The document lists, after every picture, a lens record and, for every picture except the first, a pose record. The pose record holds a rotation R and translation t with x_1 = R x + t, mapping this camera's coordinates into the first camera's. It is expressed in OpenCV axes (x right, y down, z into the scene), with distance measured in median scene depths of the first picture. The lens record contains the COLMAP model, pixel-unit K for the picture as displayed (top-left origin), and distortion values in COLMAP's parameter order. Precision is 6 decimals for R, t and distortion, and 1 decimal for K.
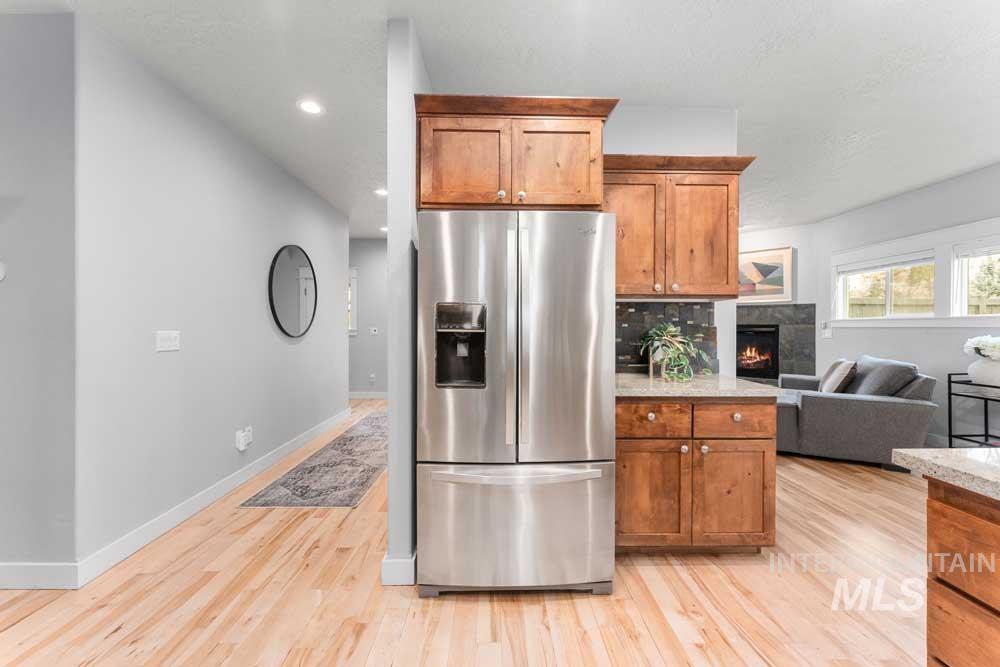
lens RADIAL K [[400.0, 0, 501.6], [0, 400.0, 327.8], [0, 0, 1]] dist [-0.000839, -0.000255]
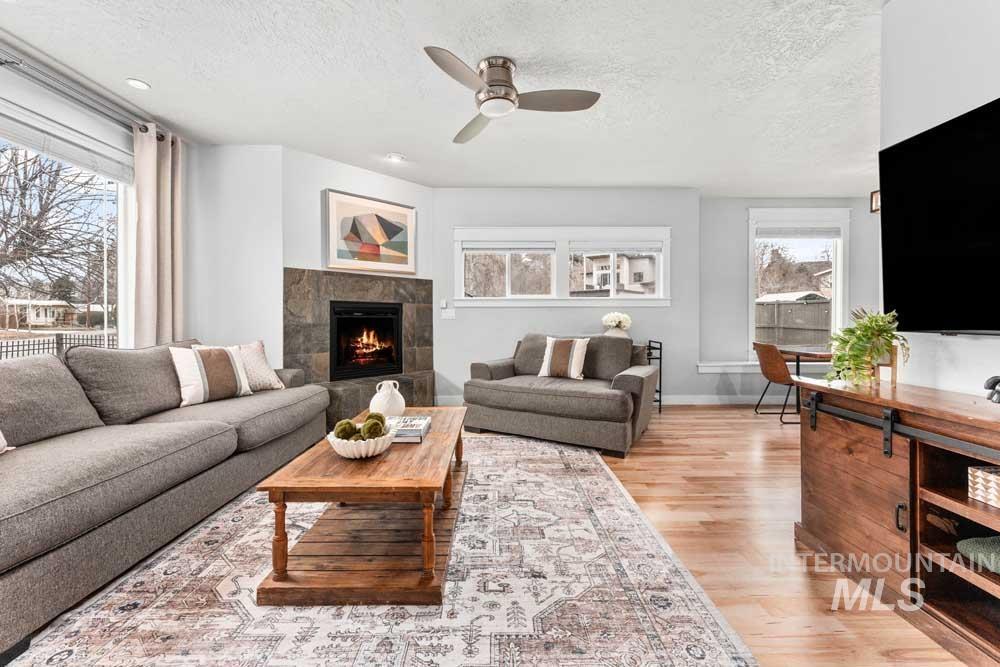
lens RADIAL K [[400.0, 0, 504.9], [0, 400.0, 320.1], [0, 0, 1]] dist [-0.000839, -0.000255]
pose [[0.004059, -0.015063, 0.999878, -0.213623], [0.003339, 0.999881, 0.015049, 0.034368], [-0.999986, 0.003277, 0.004109, 1.937399]]
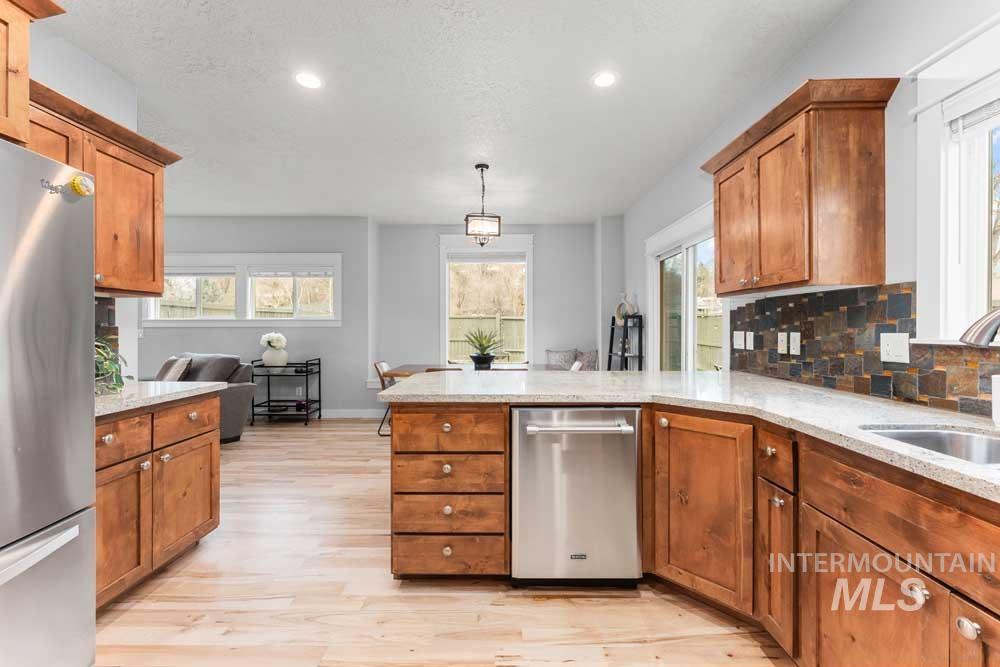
lens RADIAL K [[400.0, 0, 507.0], [0, 400.0, 329.1], [0, 0, 1]] dist [-0.000839, -0.000255]
pose [[0.014122, -0.007877, 0.999869, -0.355094], [0.005330, 0.999955, 0.007802, -0.000064], [-0.999886, 0.005219, 0.014163, 0.165856]]
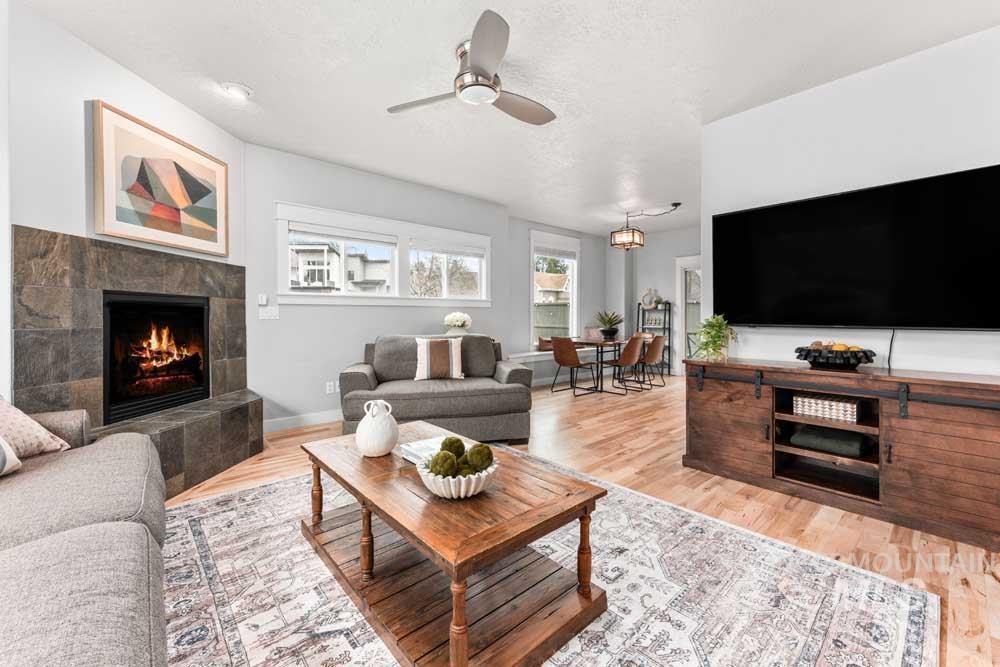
lens RADIAL K [[400.0, 0, 500.2], [0, 400.0, 321.1], [0, 0, 1]] dist [-0.000839, -0.000255]
pose [[-0.649785, -0.016905, 0.759930, 0.048514], [-0.002066, 0.999788, 0.020474, 0.030651], [-0.760116, 0.011733, -0.649682, 2.560955]]
